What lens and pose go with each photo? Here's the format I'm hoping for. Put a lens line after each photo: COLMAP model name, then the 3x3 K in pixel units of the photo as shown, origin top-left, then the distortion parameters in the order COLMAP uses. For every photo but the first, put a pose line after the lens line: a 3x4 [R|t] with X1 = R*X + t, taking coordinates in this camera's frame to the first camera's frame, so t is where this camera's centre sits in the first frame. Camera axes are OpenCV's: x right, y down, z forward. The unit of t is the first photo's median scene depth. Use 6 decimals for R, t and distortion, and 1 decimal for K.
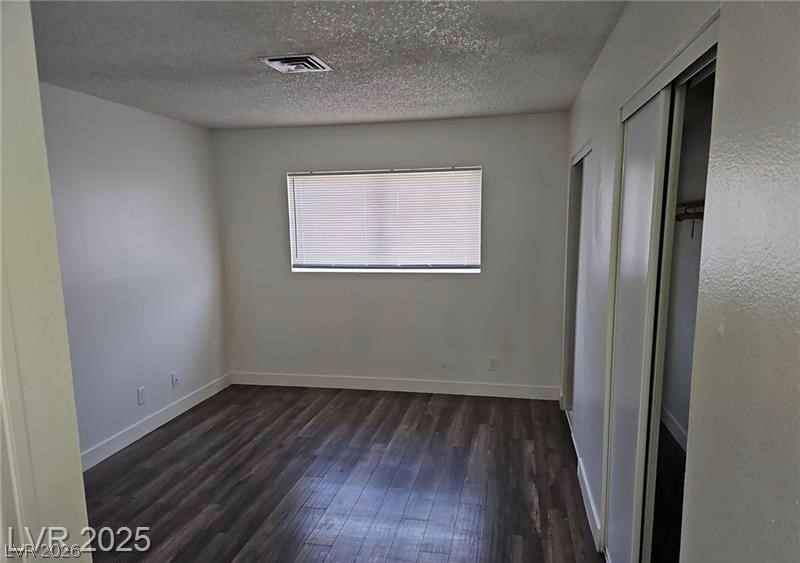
lens RADIAL K [[540.9, 0, 399.6], [0, 540.9, 299.6], [0, 0, 1]] dist [0.080102, -0.064536]
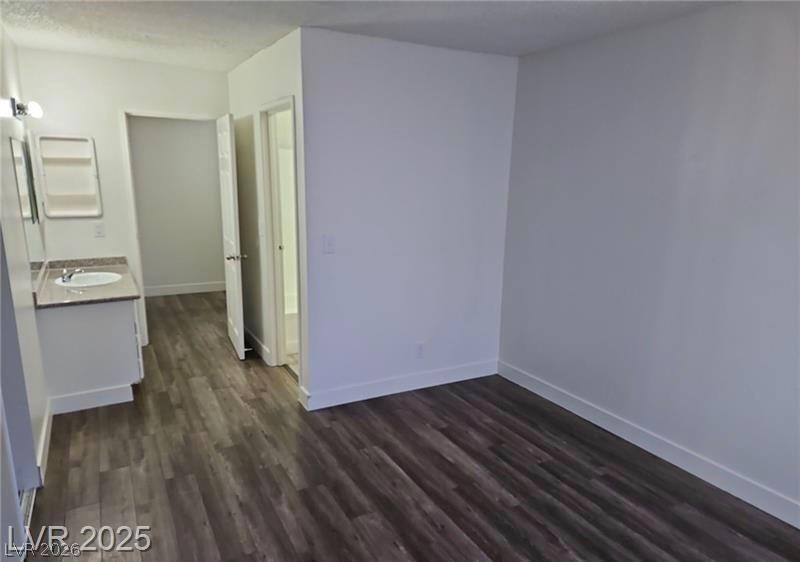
lens RADIAL K [[540.9, 0, 399.6], [0, 540.9, 299.1], [0, 0, 1]] dist [0.080102, -0.064536]
pose [[-0.759323, 0.146119, -0.634096, 0.294695], [-0.109335, 0.931959, 0.345685, -0.201253], [0.641463, 0.331815, -0.691682, 1.323569]]
